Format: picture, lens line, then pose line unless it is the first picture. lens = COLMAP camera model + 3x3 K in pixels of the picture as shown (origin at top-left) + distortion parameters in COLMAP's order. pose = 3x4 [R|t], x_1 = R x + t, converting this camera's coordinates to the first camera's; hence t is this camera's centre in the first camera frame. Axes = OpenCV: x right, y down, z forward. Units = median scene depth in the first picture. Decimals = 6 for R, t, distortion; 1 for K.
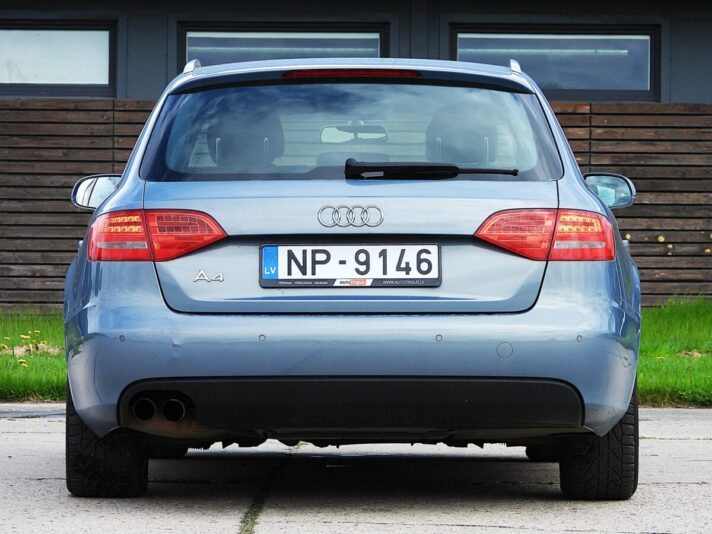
lens RADIAL K [[3895.8, 0, 356.0], [0, 3895.8, 267.0], [0, 0, 1]] dist [-0.151080, -1.501166]
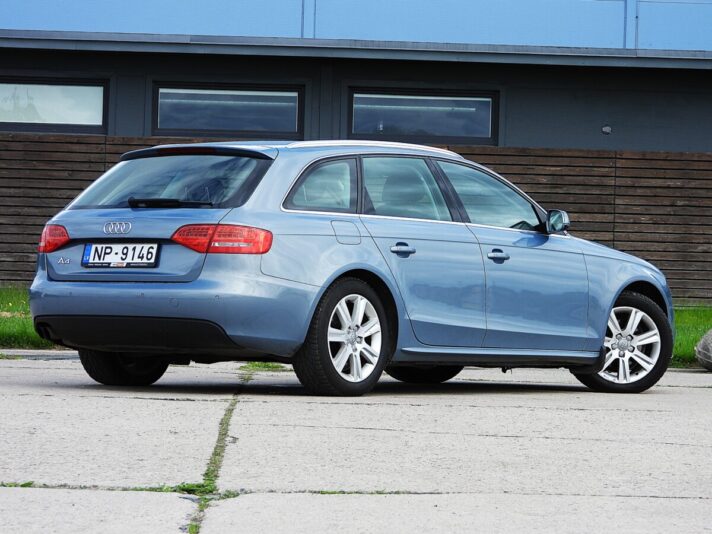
lens RADIAL K [[2797.1, 0, 356.0], [0, 2797.1, 267.0], [0, 0, 1]] dist [-0.192666, -0.996691]
pose [[0.999405, 0.019823, 0.028211, 0.072160], [-0.019887, 0.999800, 0.001963, 0.000345], [-0.028166, -0.002523, 0.999600, -0.289111]]
